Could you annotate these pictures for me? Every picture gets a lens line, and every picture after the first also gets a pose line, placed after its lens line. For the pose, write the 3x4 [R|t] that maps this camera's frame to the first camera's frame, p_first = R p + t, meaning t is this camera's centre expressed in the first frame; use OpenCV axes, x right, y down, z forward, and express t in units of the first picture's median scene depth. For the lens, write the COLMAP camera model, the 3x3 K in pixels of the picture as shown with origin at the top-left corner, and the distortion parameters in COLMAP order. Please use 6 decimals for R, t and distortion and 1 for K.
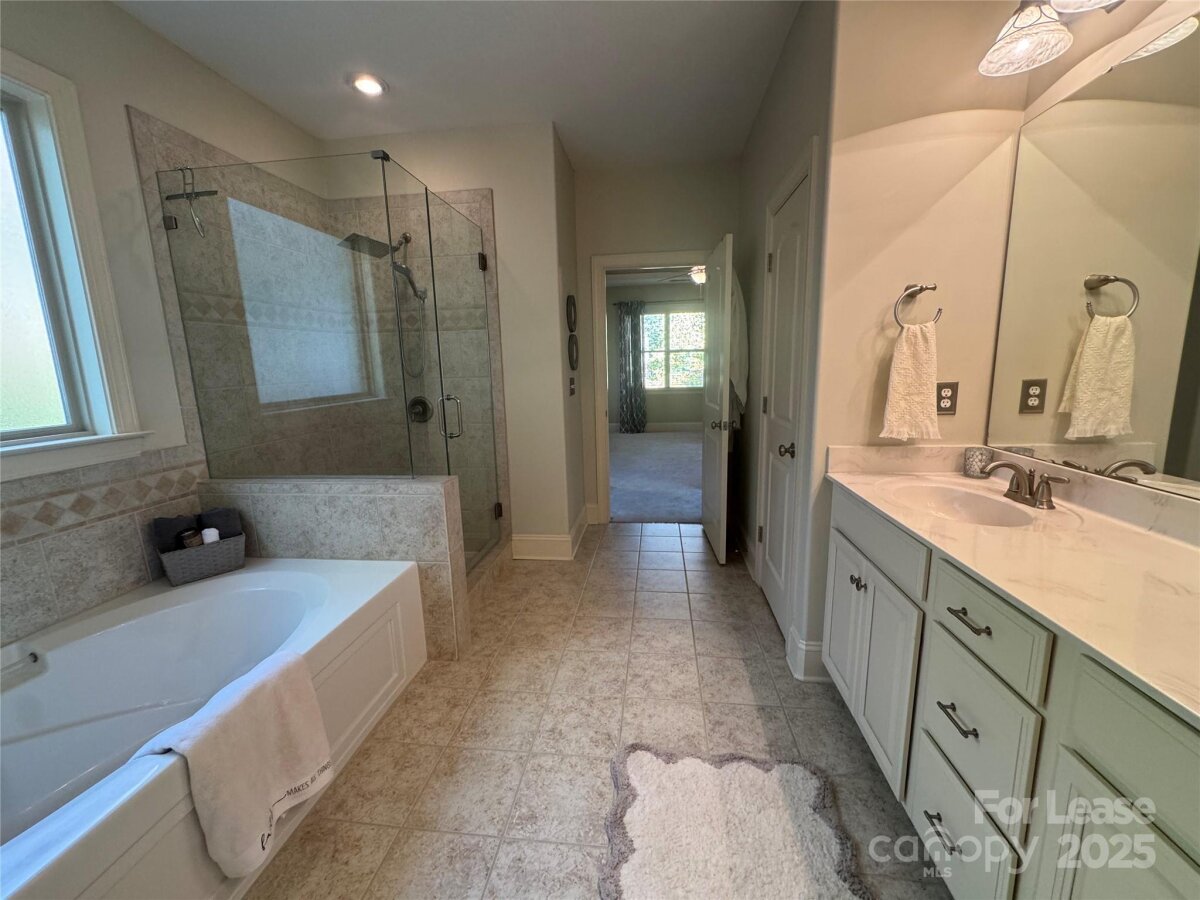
lens RADIAL K [[482.6, 0, 601.2], [0, 482.6, 448.7], [0, 0, 1]] dist [-0.001298, -0.000092]
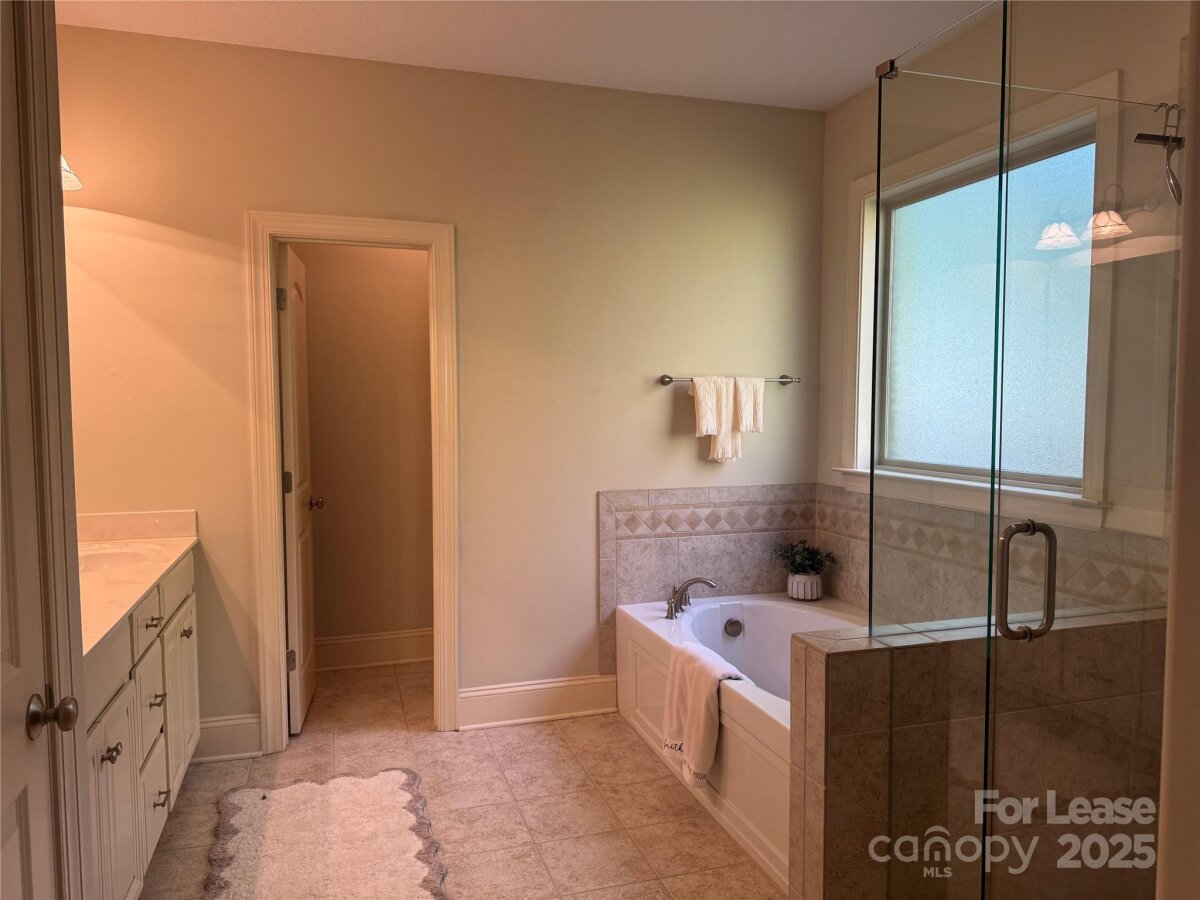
lens RADIAL K [[842.8, 0, 600.8], [0, 842.8, 453.7], [0, 0, 1]] dist [0.005782, -0.014973]
pose [[-0.911080, 0.055748, -0.408443, 0.371802], [-0.044038, 0.971981, 0.230896, -0.487918], [0.409871, 0.228351, -0.883097, 2.373819]]
